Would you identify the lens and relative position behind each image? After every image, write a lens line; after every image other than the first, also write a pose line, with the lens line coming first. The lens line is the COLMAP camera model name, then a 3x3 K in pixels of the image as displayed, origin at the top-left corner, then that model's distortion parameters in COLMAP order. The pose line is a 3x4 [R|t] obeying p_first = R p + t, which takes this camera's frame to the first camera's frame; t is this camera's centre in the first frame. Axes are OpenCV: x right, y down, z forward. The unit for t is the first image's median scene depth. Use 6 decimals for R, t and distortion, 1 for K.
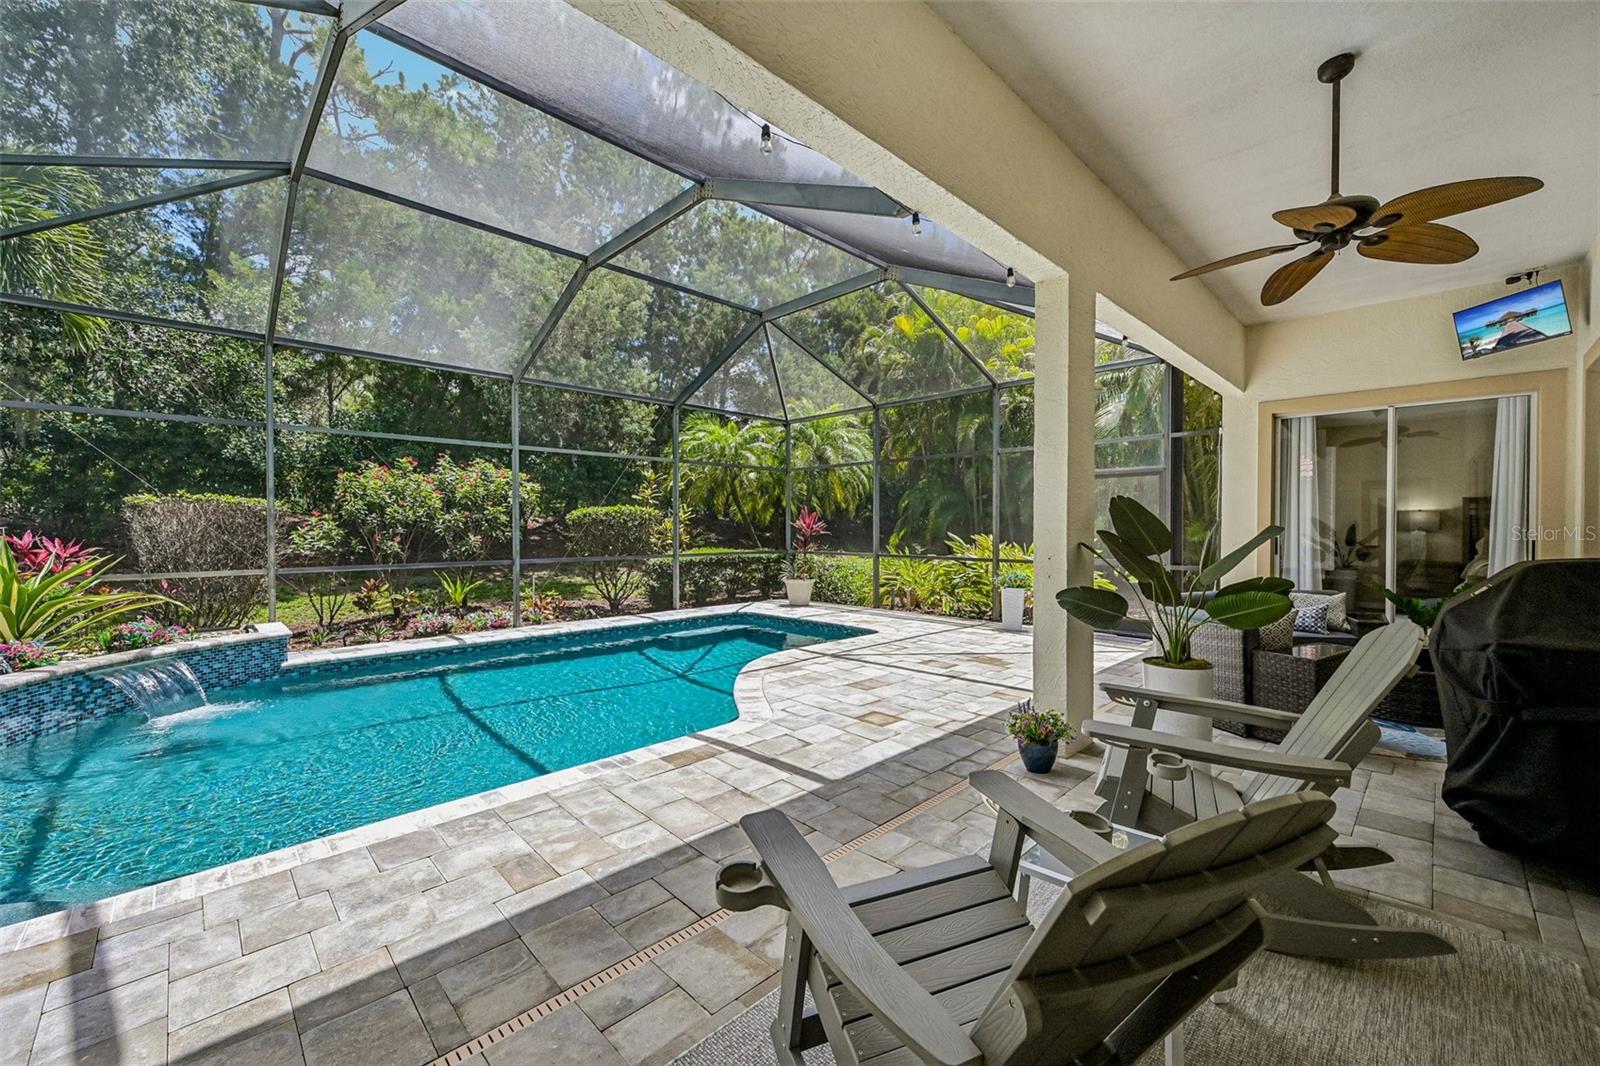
lens RADIAL K [[626.5, 0, 796.4], [0, 626.5, 536.2], [0, 0, 1]] dist [-0.002346, 0.000693]
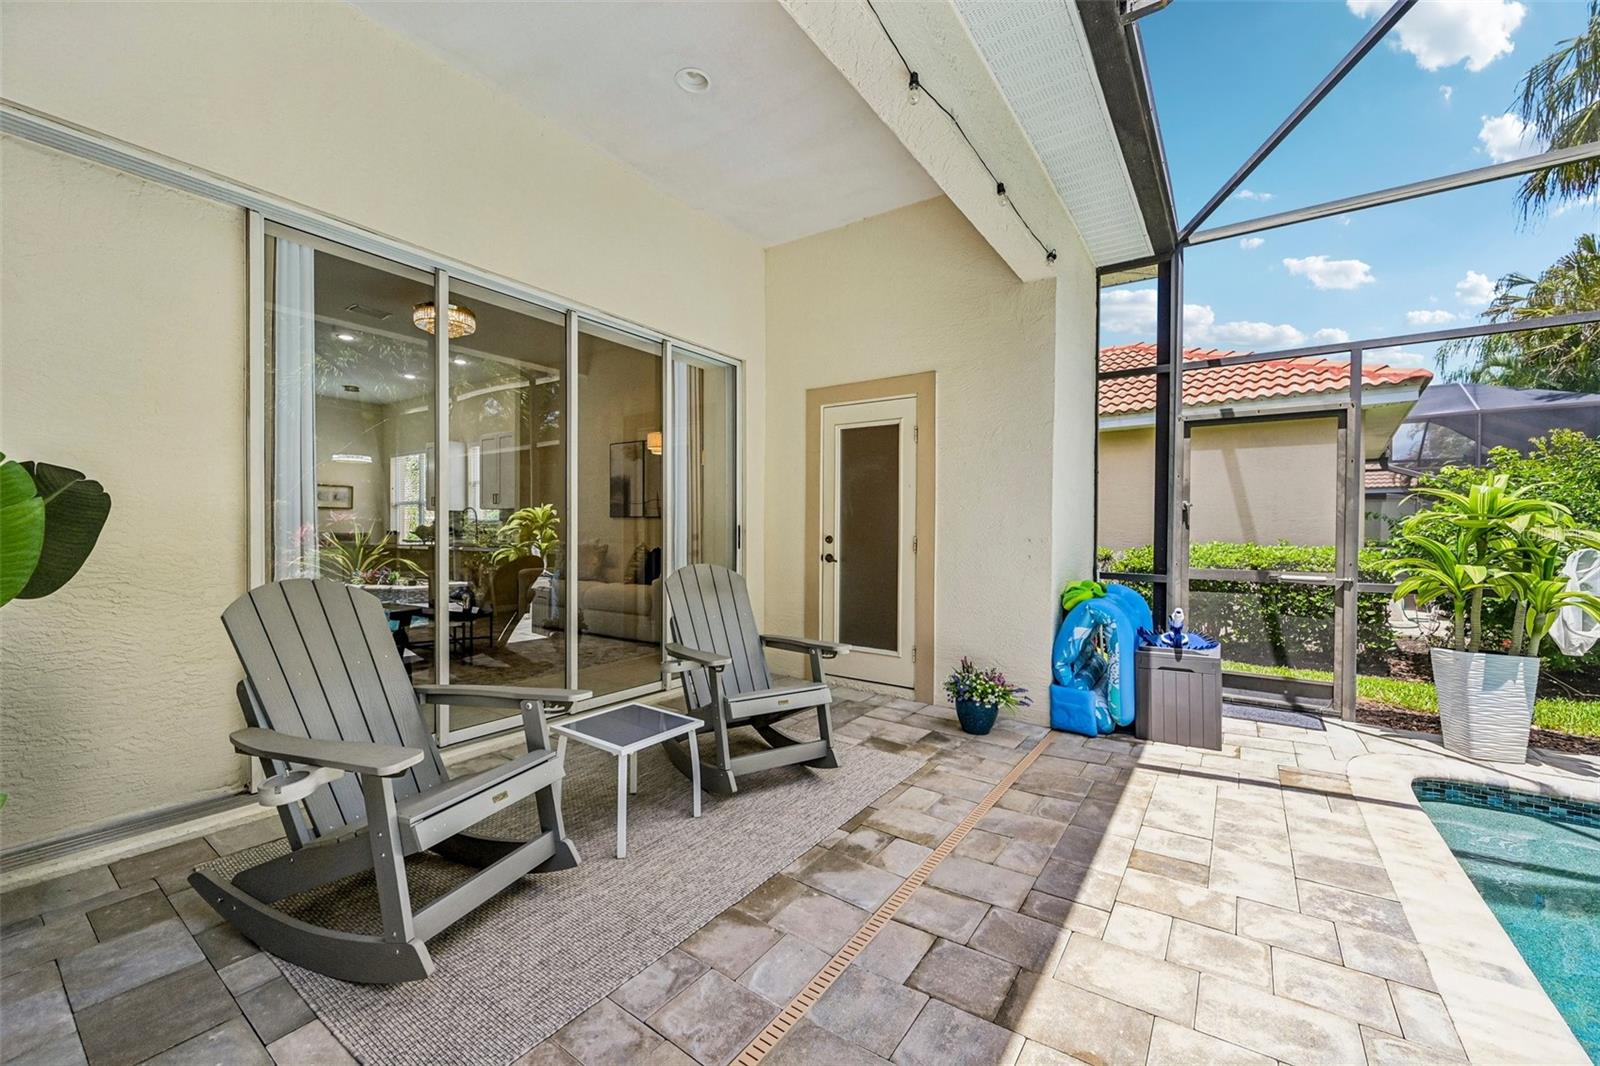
lens RADIAL K [[626.5, 0, 804.8], [0, 626.5, 536.9], [0, 0, 1]] dist [-0.002346, 0.000693]
pose [[-0.983256, 0.002618, -0.182210, 0.080111], [0.000094, 0.999904, 0.013860, 0.006597], [0.182229, 0.013611, -0.983162, 0.522738]]
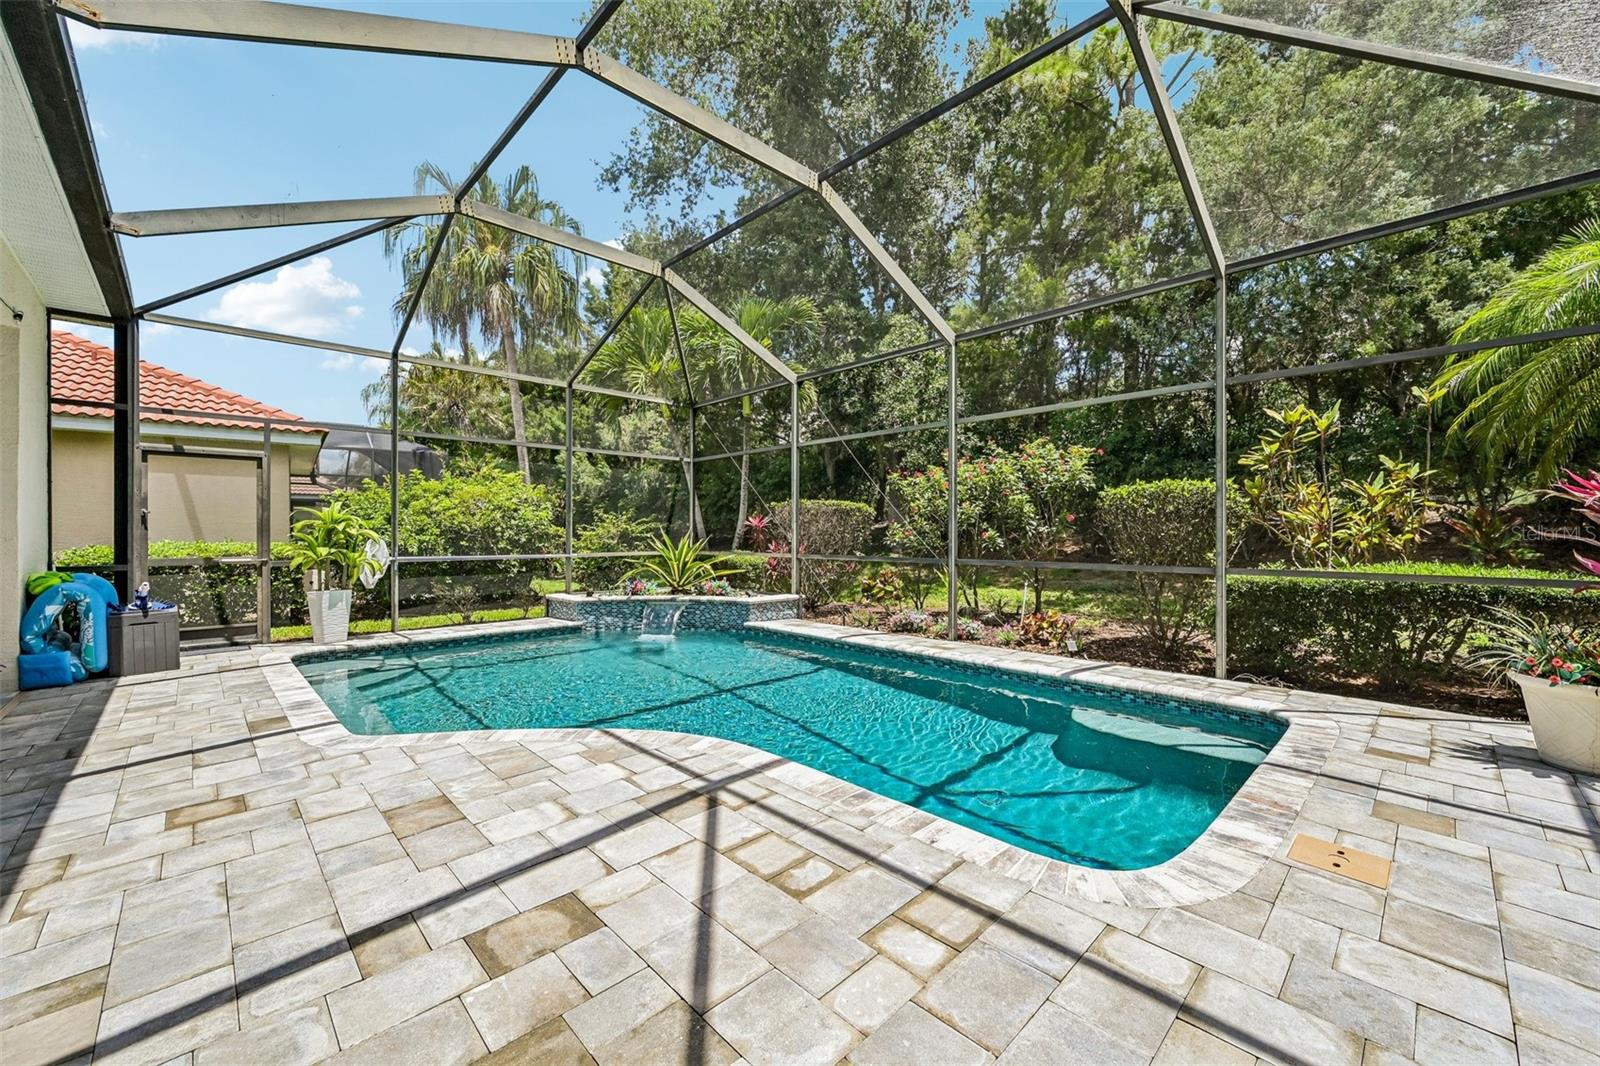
lens RADIAL K [[626.5, 0, 792.9], [0, 626.5, 533.4], [0, 0, 1]] dist [-0.002346, 0.000693]
pose [[-0.012687, 0.008621, -0.999882, 0.384685], [-0.001050, 0.999962, 0.008635, 0.004515], [0.999919, 0.001159, -0.012677, 0.822950]]
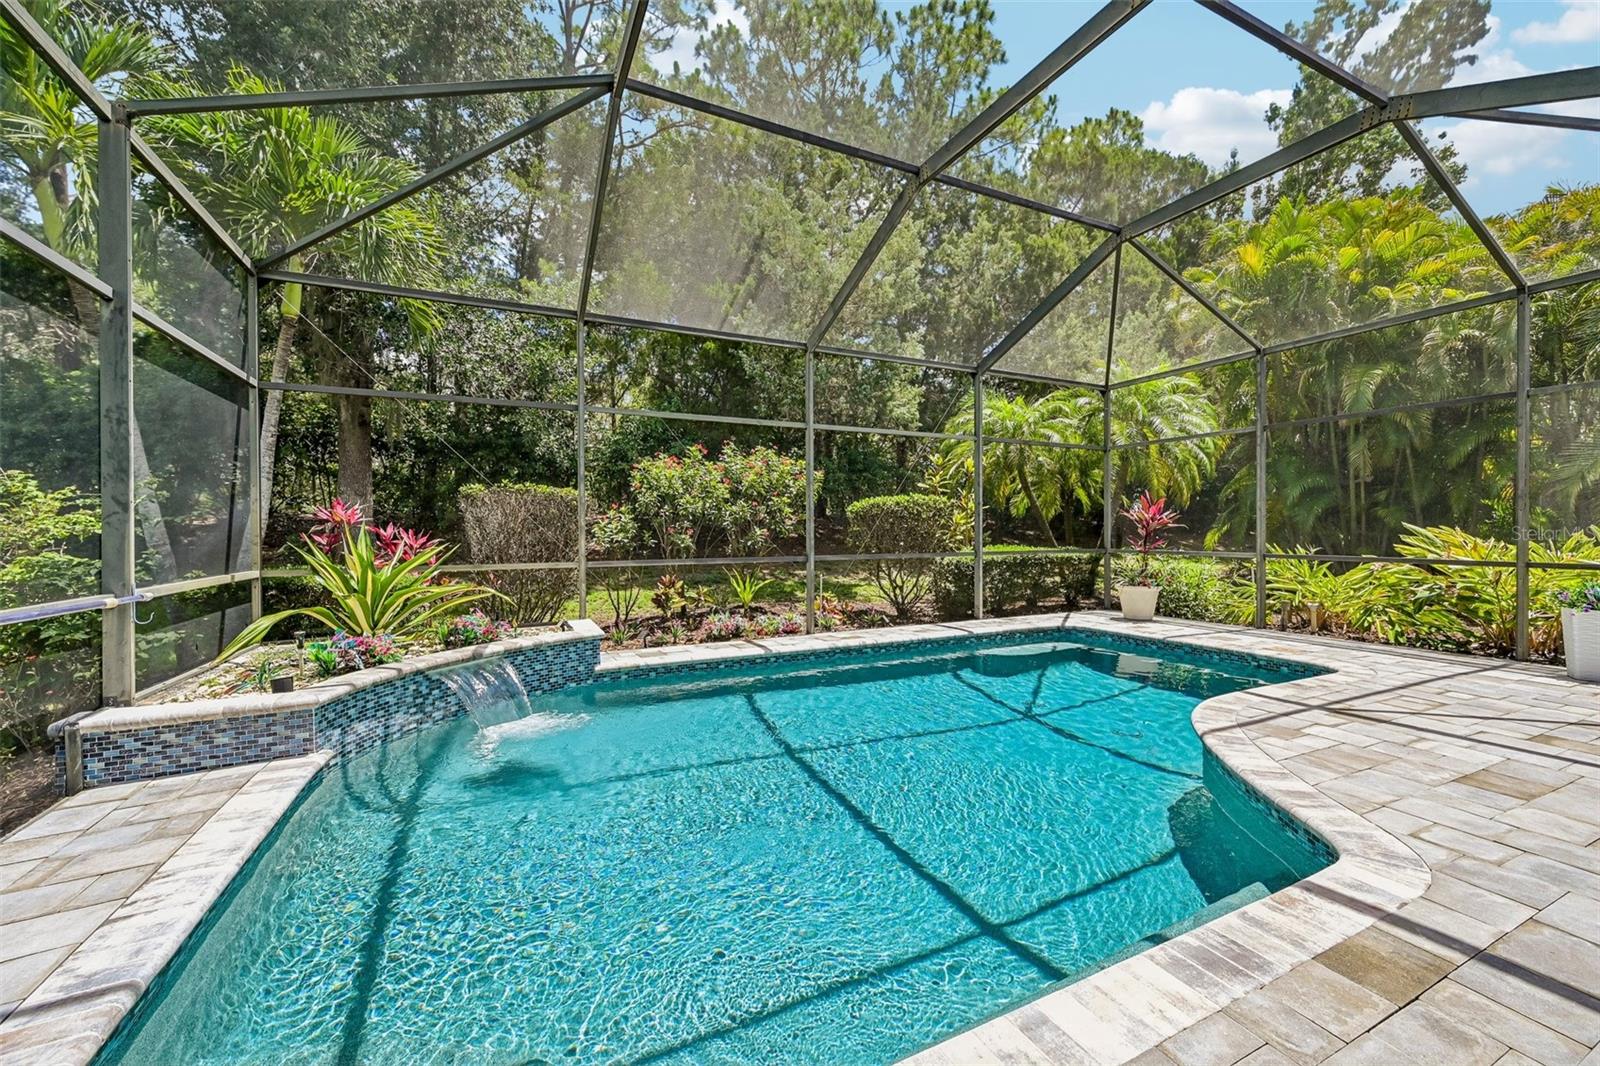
lens RADIAL K [[626.5, 0, 796.4], [0, 626.5, 536.2], [0, 0, 1]] dist [-0.002346, 0.000693]
pose [[0.945375, -0.000033, -0.325986, -0.185439], [-0.001310, 0.999992, -0.003900, 0.013926], [0.325983, 0.004114, 0.945367, 0.176498]]
